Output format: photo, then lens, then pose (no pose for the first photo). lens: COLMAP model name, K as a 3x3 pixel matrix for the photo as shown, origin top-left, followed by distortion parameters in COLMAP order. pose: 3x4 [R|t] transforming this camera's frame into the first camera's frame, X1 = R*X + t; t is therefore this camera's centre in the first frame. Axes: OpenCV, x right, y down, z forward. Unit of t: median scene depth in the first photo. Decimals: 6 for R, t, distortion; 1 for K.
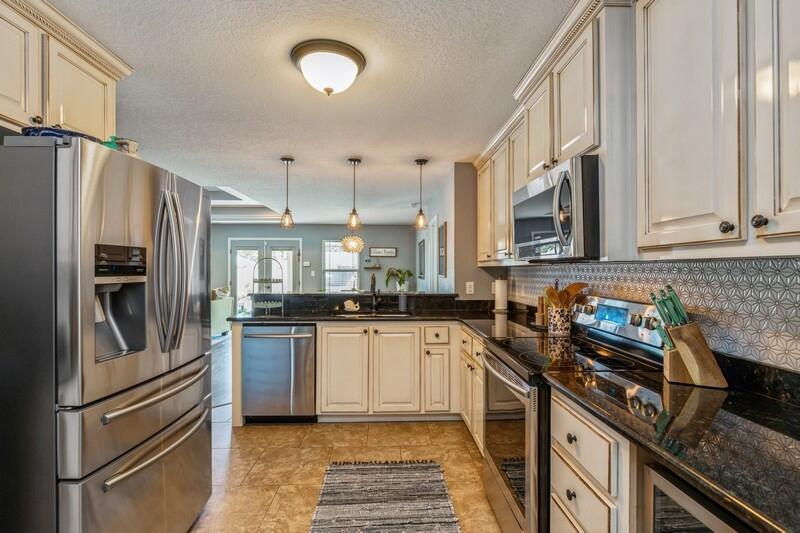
lens RADIAL K [[387.9, 0, 398.2], [0, 387.9, 270.1], [0, 0, 1]] dist [-0.002285, -0.000429]
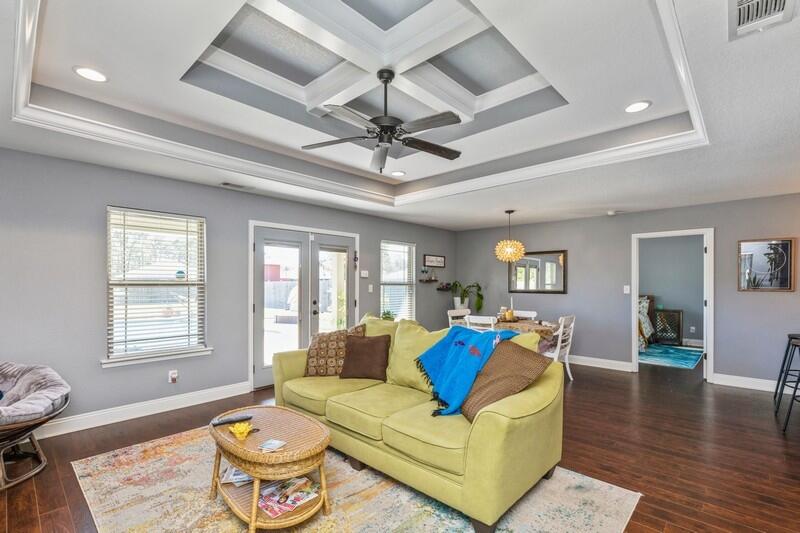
lens RADIAL K [[365.9, 0, 401.1], [0, 365.9, 282.2], [0, 0, 1]] dist [0.002463, 0.000194]
pose [[0.699879, 0.004051, 0.714250, -1.728273], [0.000461, 0.999981, -0.006124, 0.005768], [-0.714261, 0.004615, 0.699864, 1.396737]]
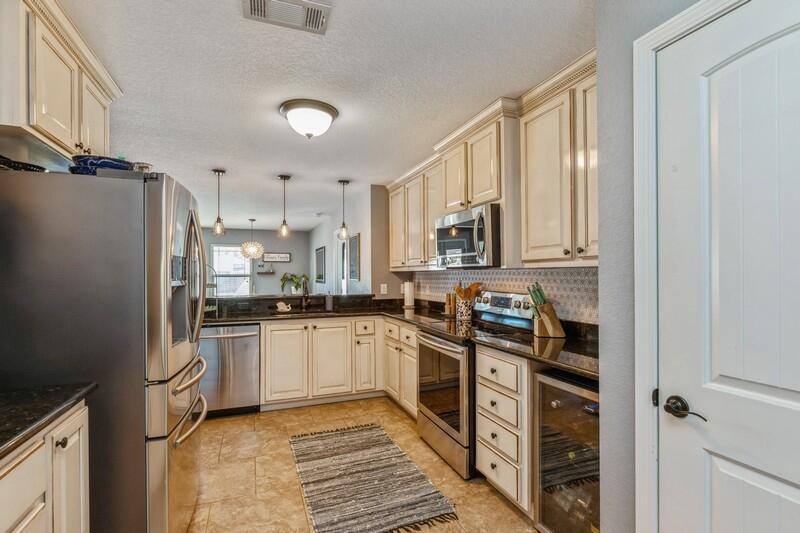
lens RADIAL K [[392.6, 0, 399.1], [0, 392.6, 273.2], [0, 0, 1]] dist [0.002080, 0.000123]
pose [[0.943684, -0.005152, 0.330809, -0.209456], [0.006343, 0.999977, -0.002521, -0.000102], [-0.330788, 0.004478, 0.943695, -0.205854]]
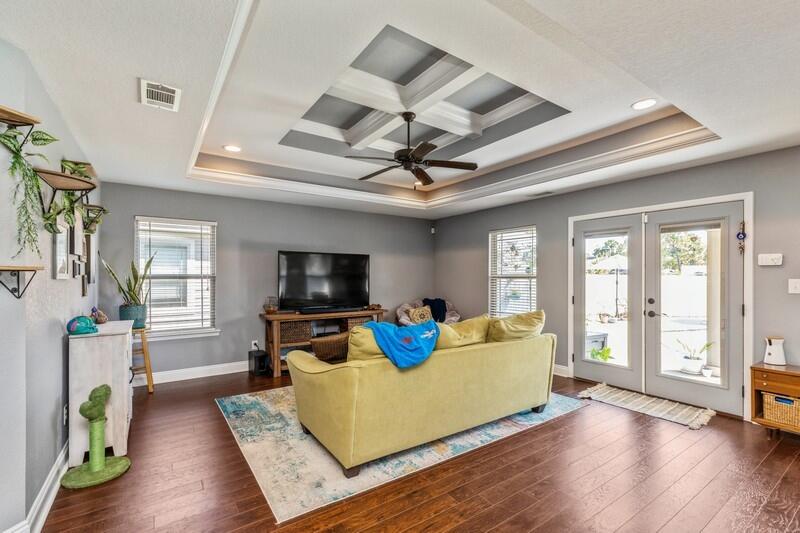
lens RADIAL K [[357.6, 0, 399.7], [0, 357.6, 275.6], [0, 0, 1]] dist [0.001476, 0.000135]
pose [[0.543071, -0.000216, -0.839687, -0.383113], [-0.001521, 0.999998, -0.001241, 0.001006], [0.839685, 0.001952, 0.543070, 1.406521]]
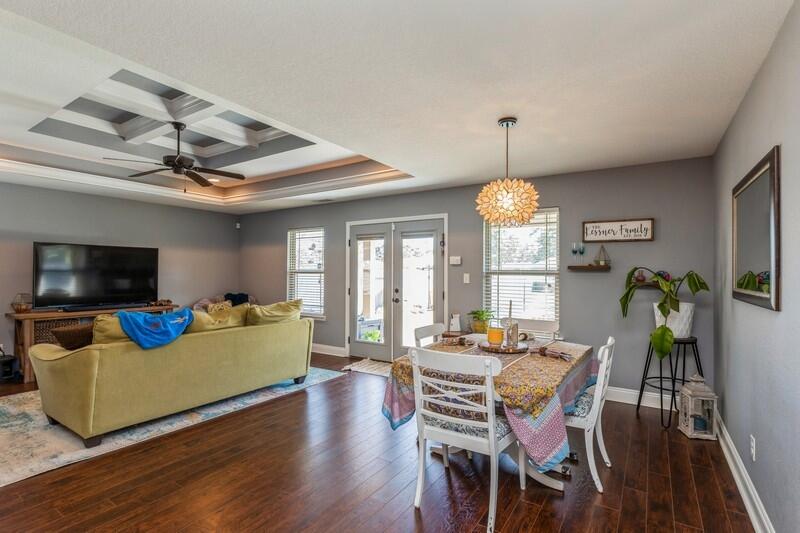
lens RADIAL K [[387.5, 0, 400.0], [0, 387.5, 266.5], [0, 0, 1]] dist [-0.002486, 0.000175]
pose [[0.821356, -0.003445, -0.570406, 0.021797], [-0.004830, 0.999904, -0.012995, 0.000212], [0.570396, 0.013428, 0.821260, 1.386908]]
